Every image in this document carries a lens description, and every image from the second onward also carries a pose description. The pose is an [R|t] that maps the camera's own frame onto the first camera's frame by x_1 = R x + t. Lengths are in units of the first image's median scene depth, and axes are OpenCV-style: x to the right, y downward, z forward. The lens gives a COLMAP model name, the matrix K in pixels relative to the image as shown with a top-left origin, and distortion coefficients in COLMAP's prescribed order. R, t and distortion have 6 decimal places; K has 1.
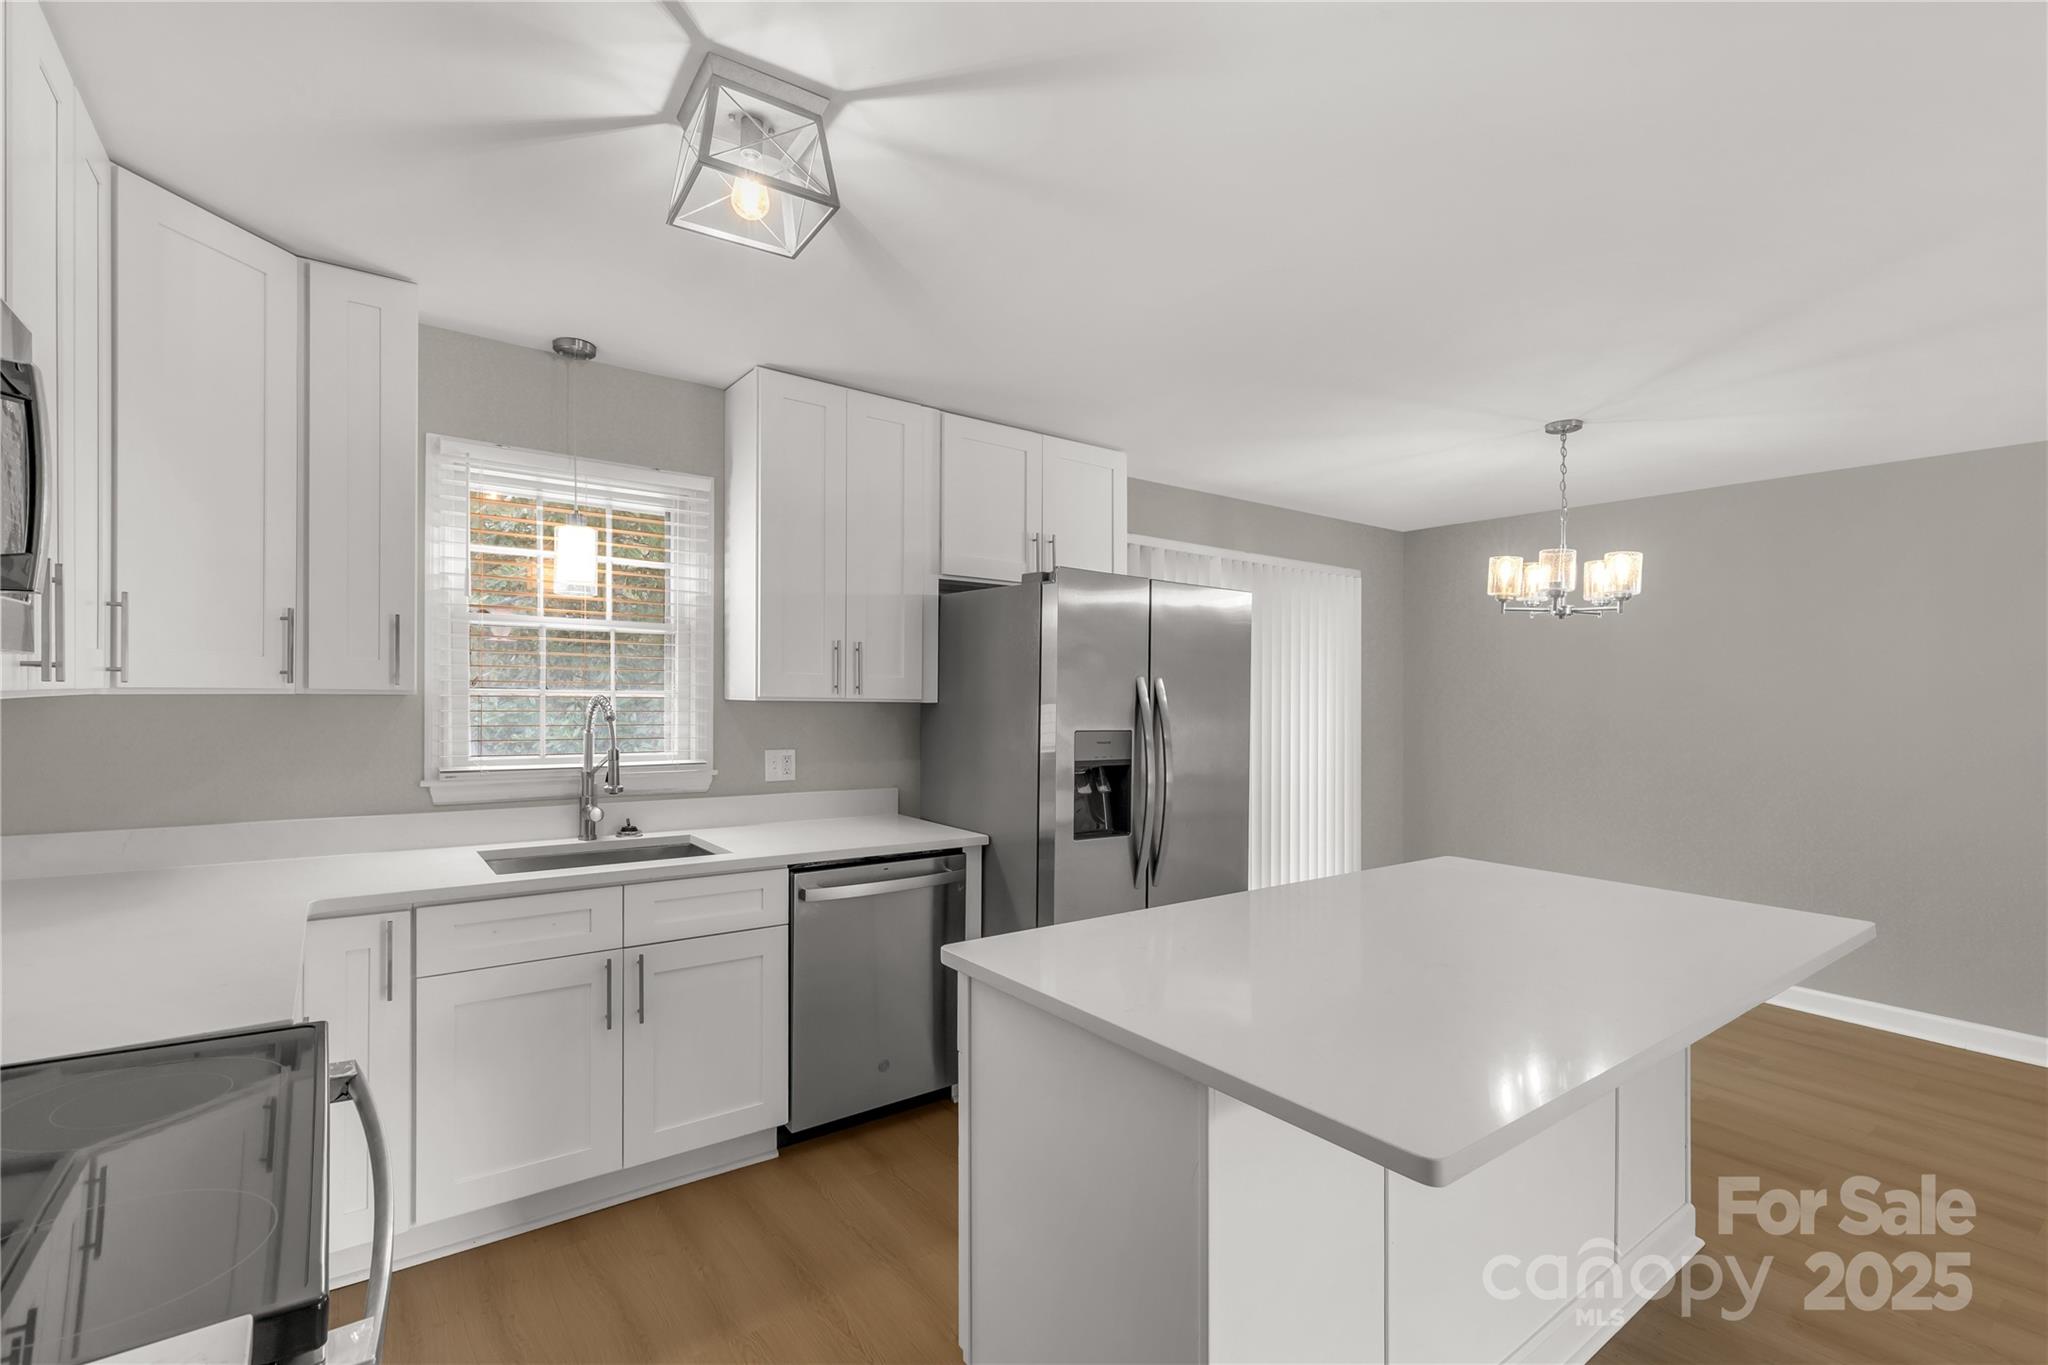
lens RADIAL K [[920.0, 0, 1032.8], [0, 920.0, 700.9], [0, 0, 1]] dist [0.016201, -0.001036]
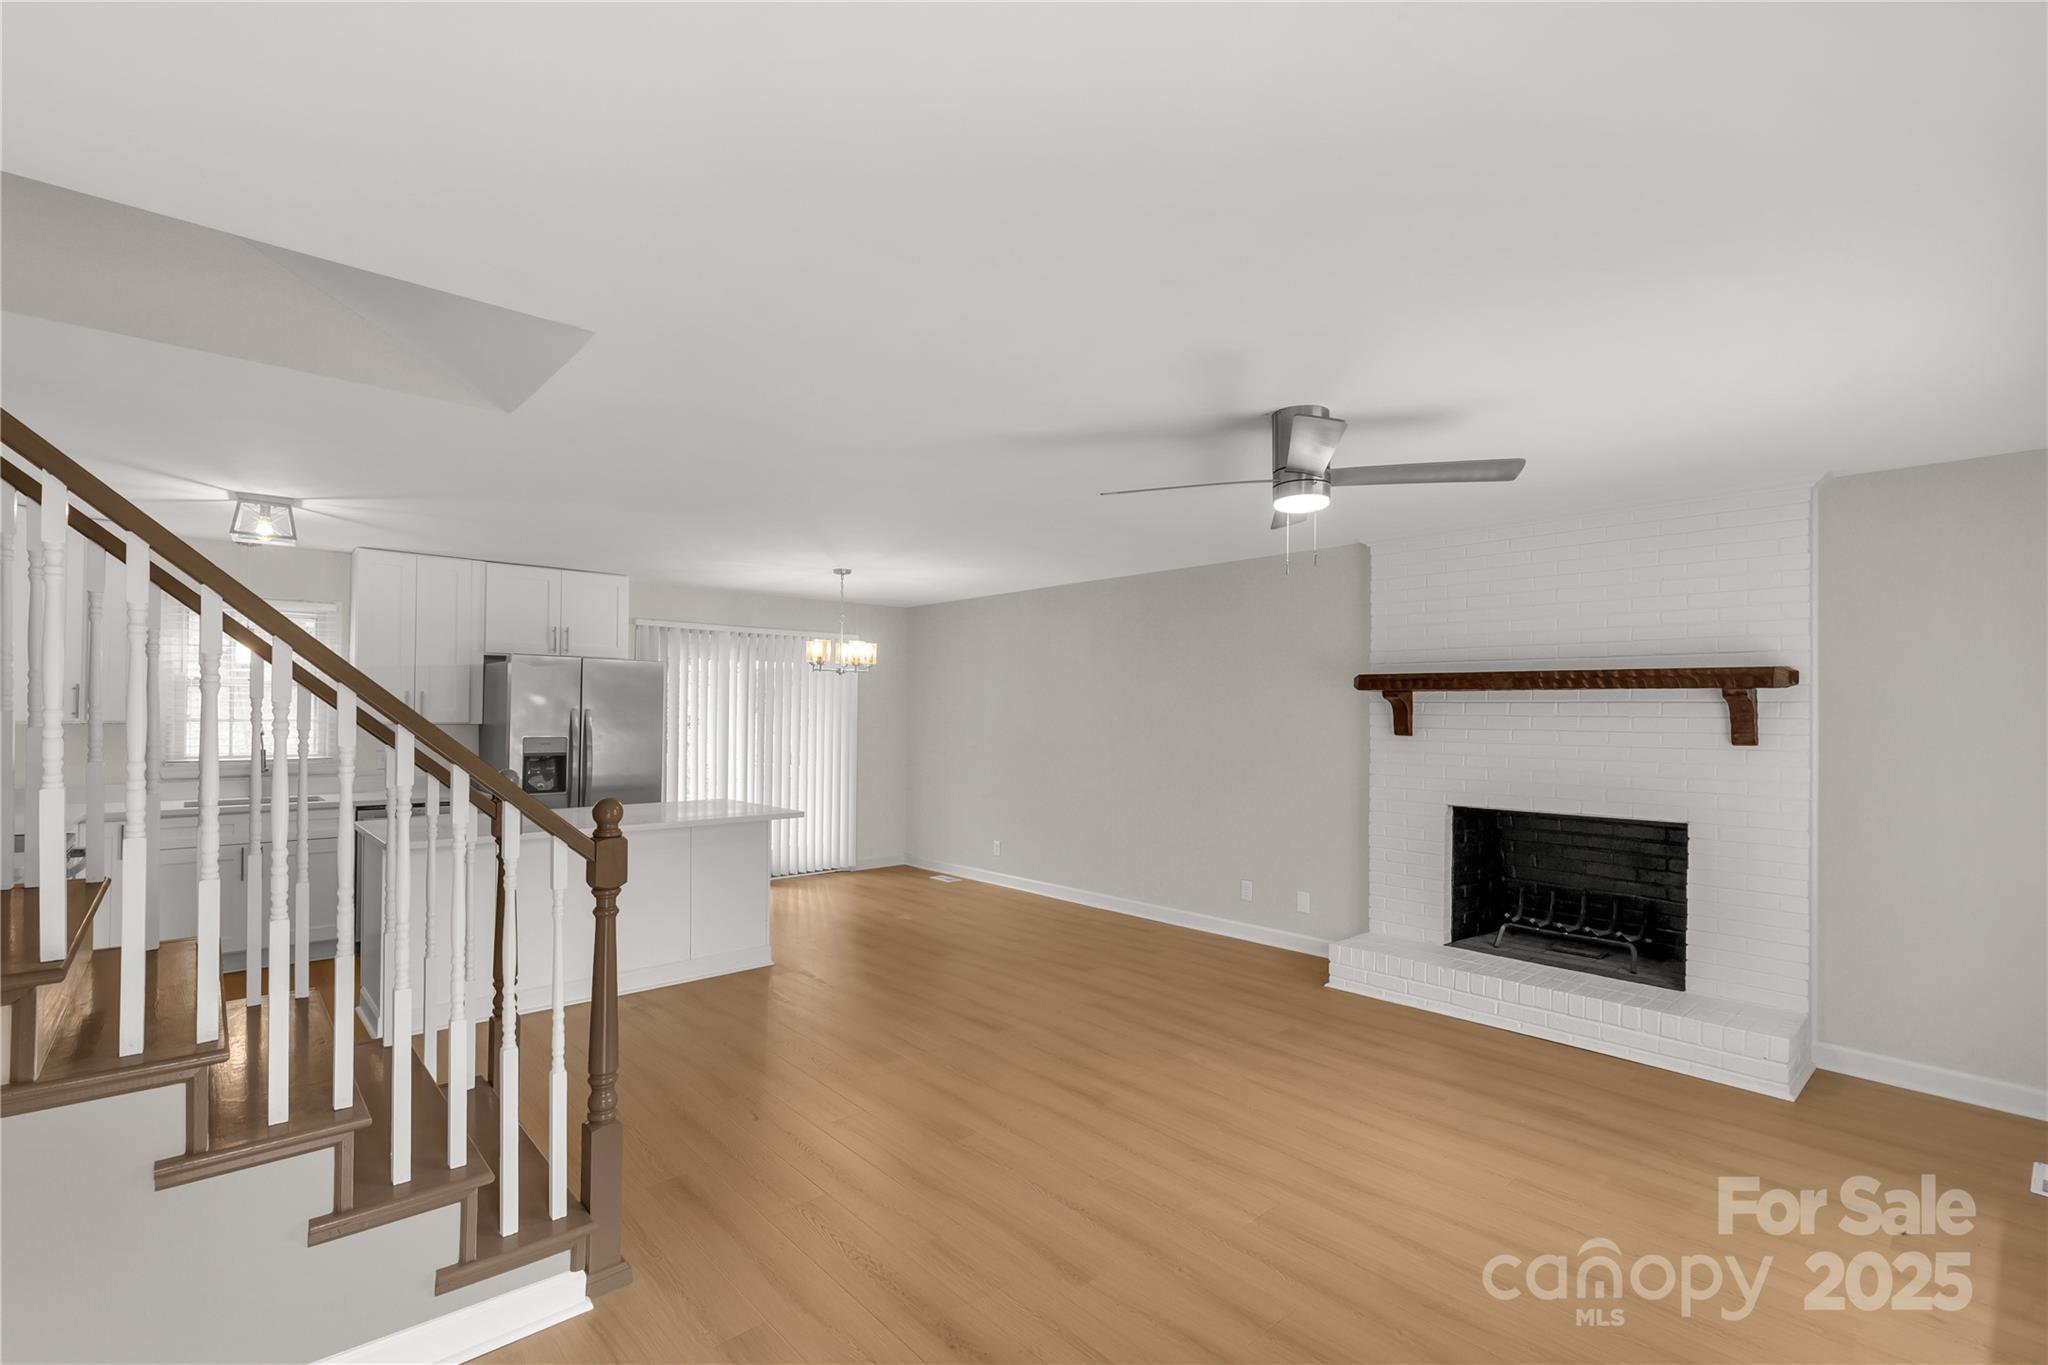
lens RADIAL K [[920.0, 0, 1018.6], [0, 920.0, 704.4], [0, 0, 1]] dist [0.016201, -0.001036]
pose [[0.997092, -0.005176, 0.076028, 0.882017], [0.006247, 0.999884, -0.013861, -0.006255], [-0.075947, 0.014295, 0.997009, -0.963999]]
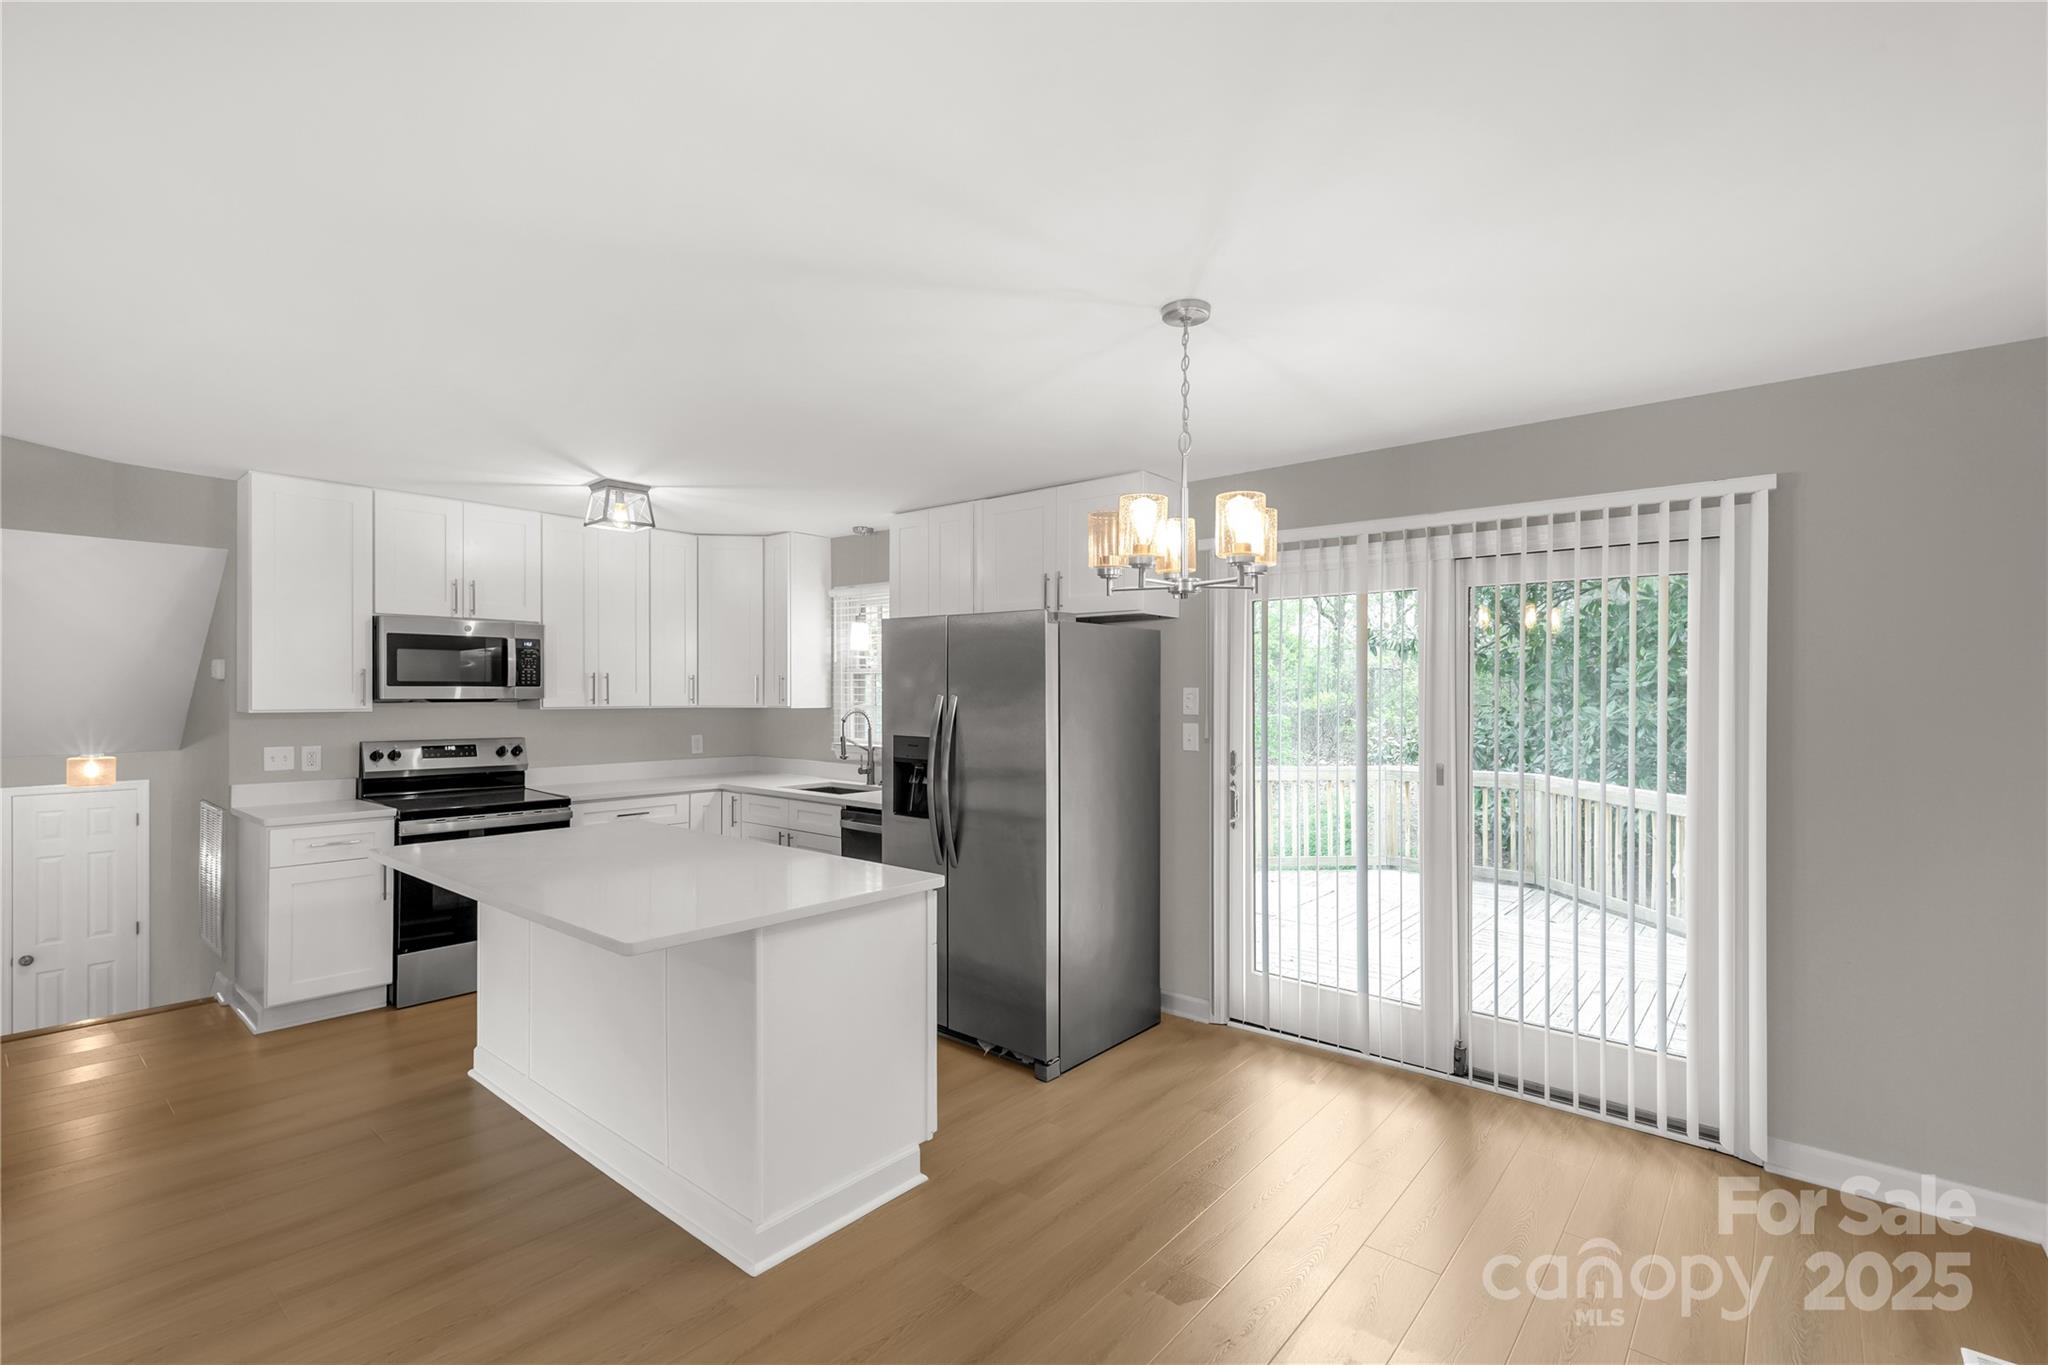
lens RADIAL K [[920.0, 0, 1024.9], [0, 920.0, 687.9], [0, 0, 1]] dist [0.016201, -0.001036]
pose [[0.214866, -0.017576, -0.976485, 1.349272], [-0.005748, 0.999798, -0.019261, -0.015426], [0.976627, 0.009751, 0.214721, 0.821311]]
